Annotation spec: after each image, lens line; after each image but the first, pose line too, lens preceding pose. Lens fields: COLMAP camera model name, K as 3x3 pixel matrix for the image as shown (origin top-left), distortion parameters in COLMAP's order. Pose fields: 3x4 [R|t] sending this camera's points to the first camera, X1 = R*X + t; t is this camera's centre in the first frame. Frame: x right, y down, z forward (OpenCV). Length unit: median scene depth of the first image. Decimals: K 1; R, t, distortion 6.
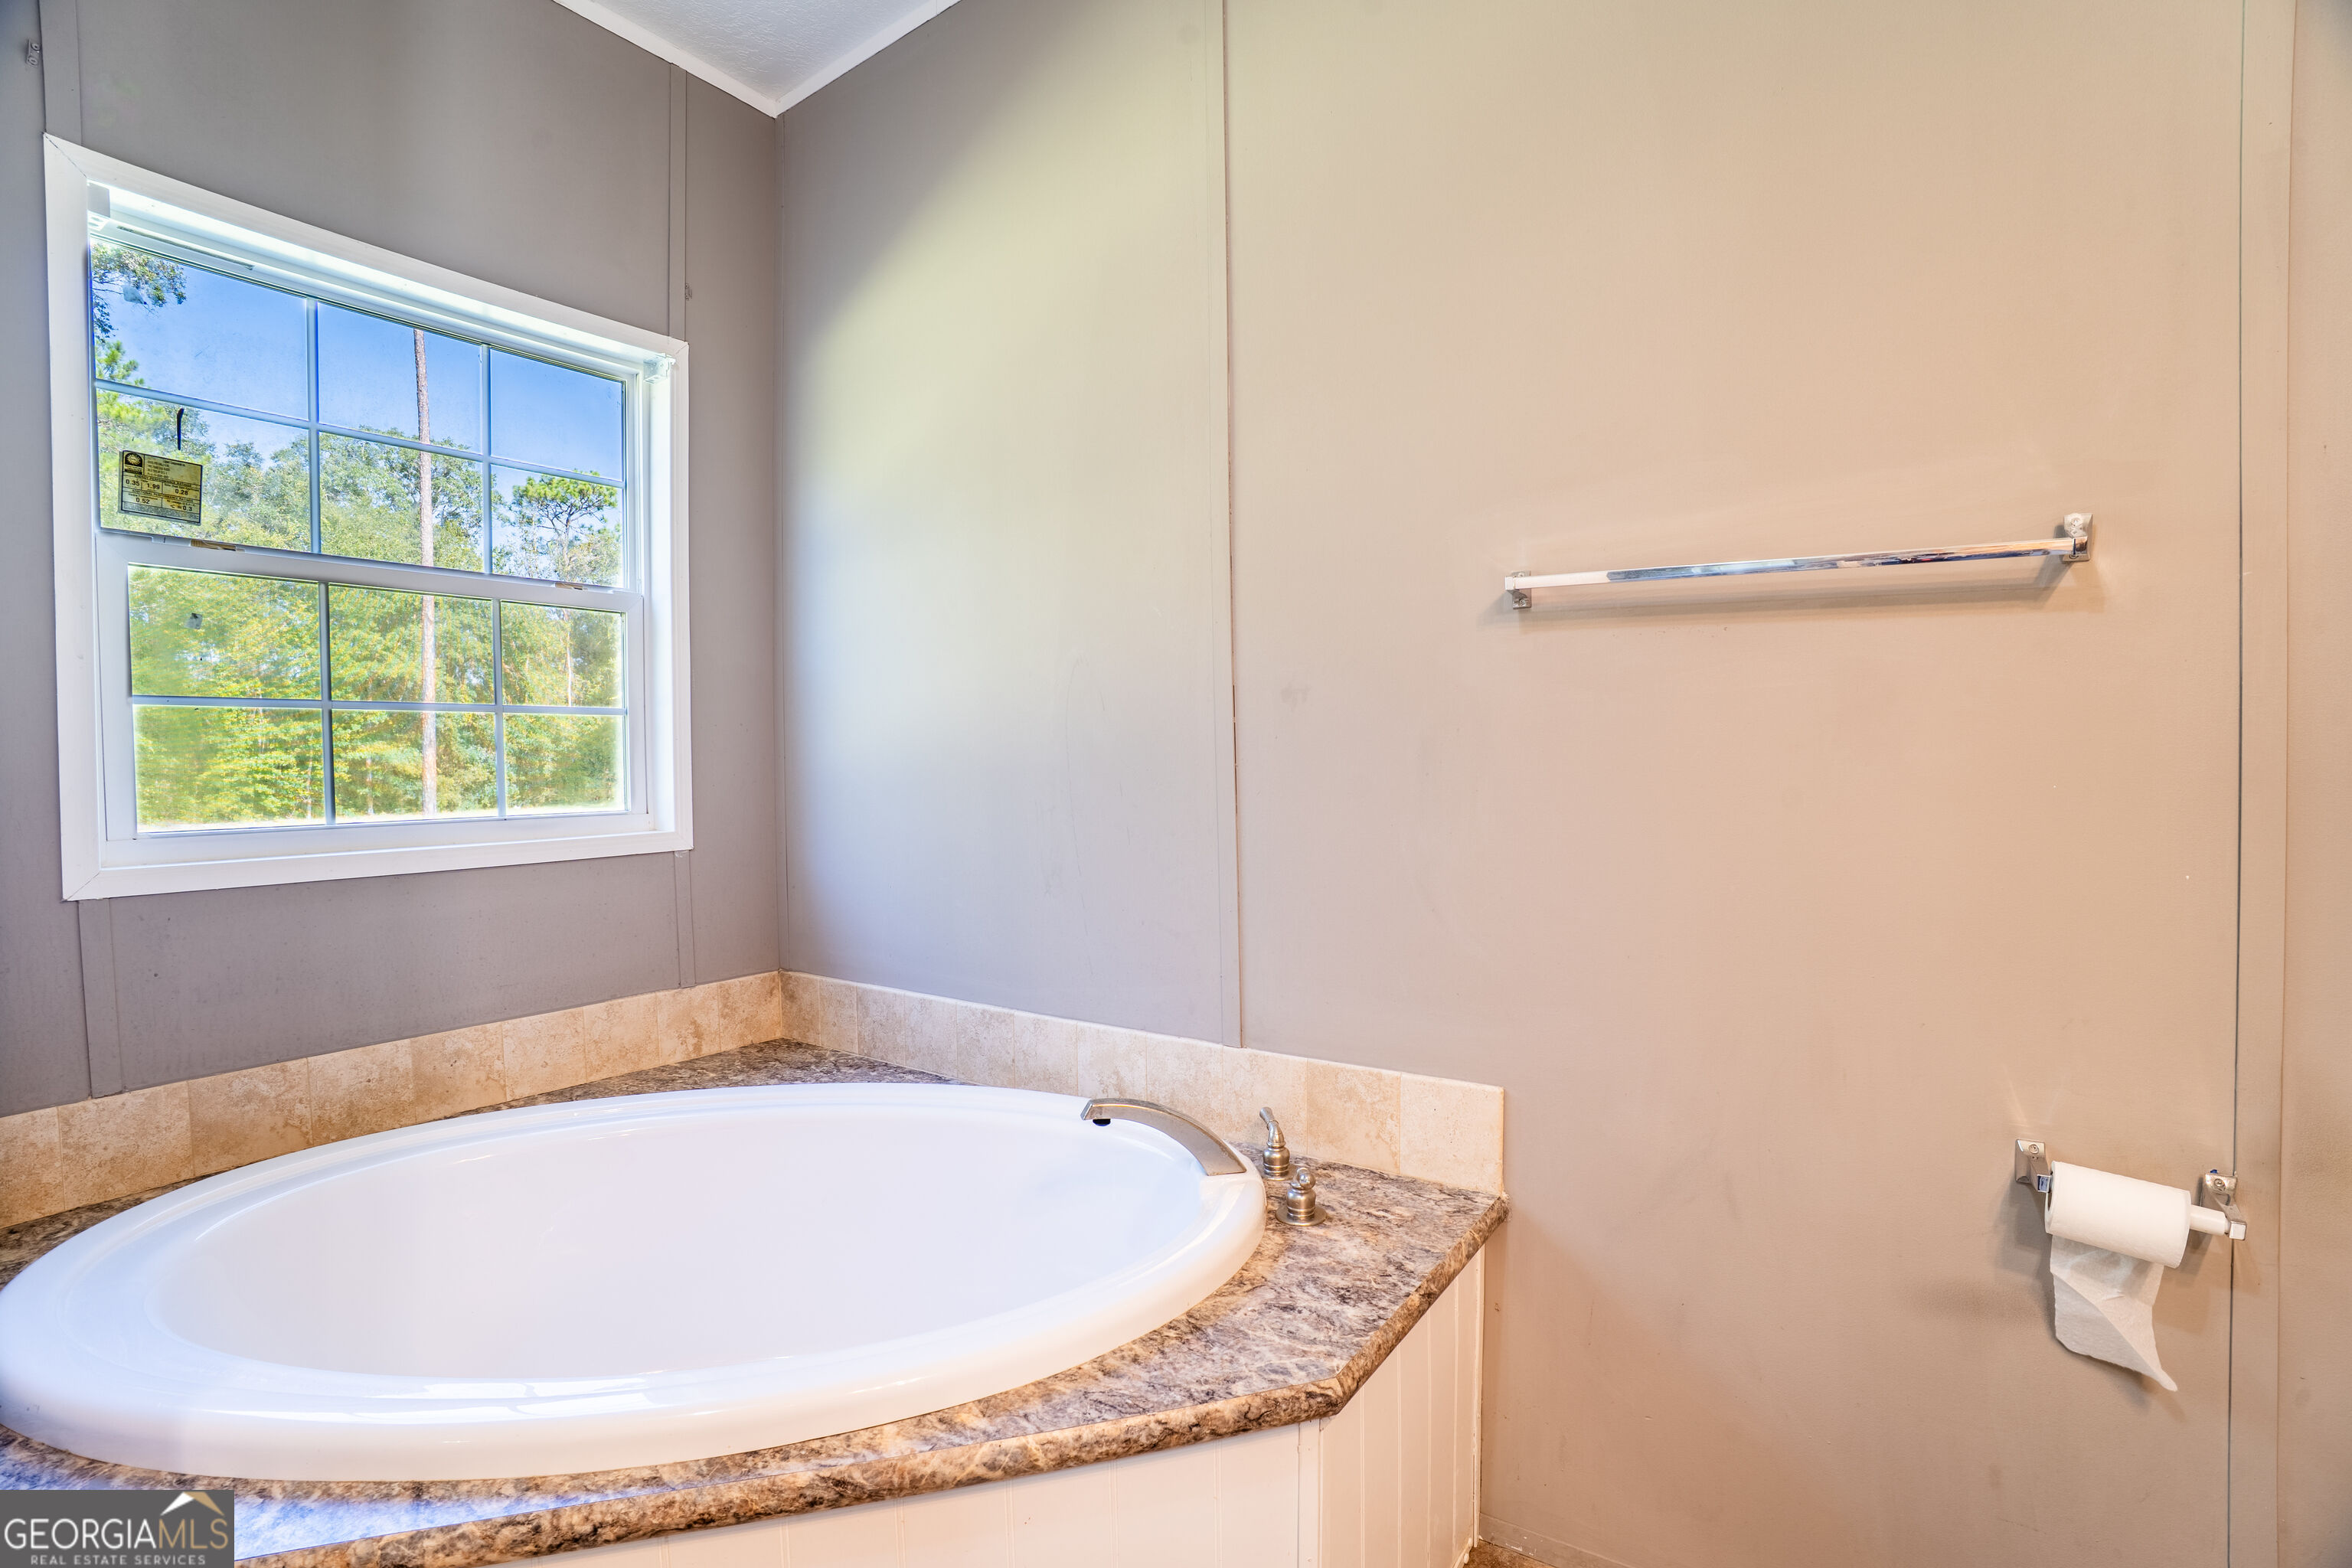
lens RADIAL K [[1069.1, 0, 1181.0], [0, 1069.1, 796.8], [0, 0, 1]] dist [-0.098758, 0.032492]
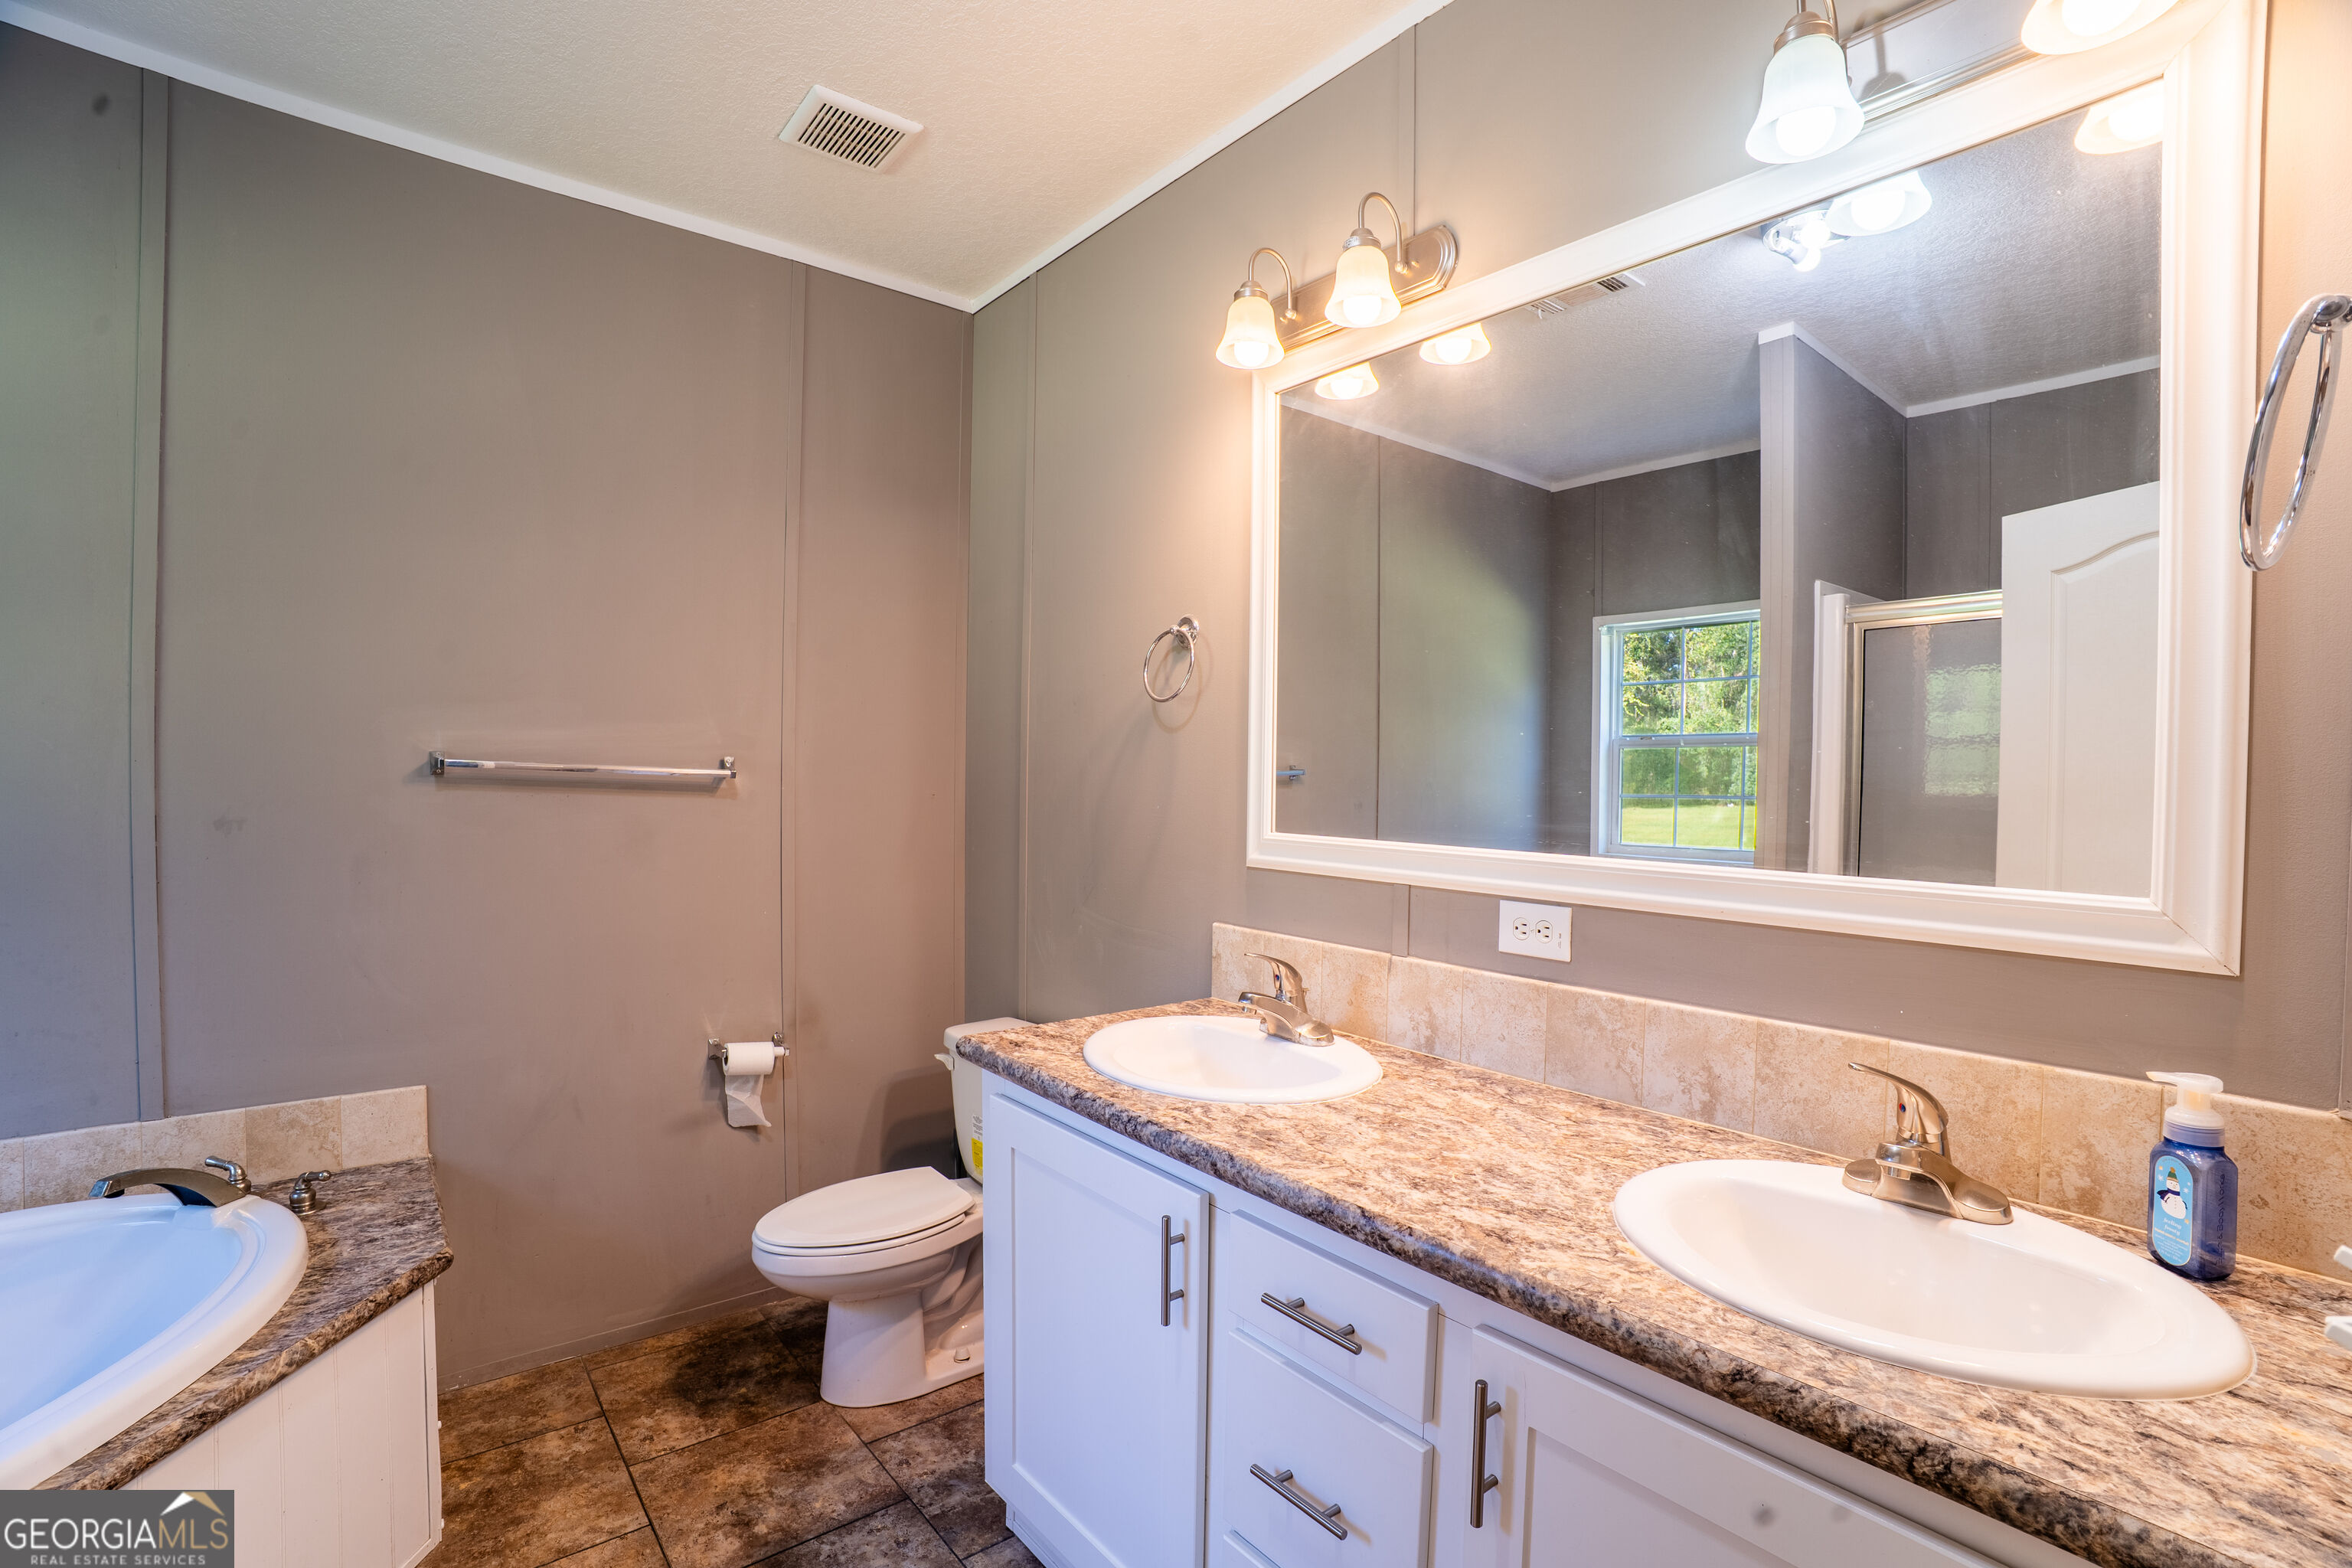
lens RADIAL K [[1069.1, 0, 1181.0], [0, 1069.1, 796.8], [0, 0, 1]] dist [-0.098758, 0.032492]
pose [[0.284792, -0.001070, 0.958589, -1.062255], [0.010105, 0.999947, -0.001886, -0.171765], [-0.958536, 0.010223, 0.284787, -0.638528]]
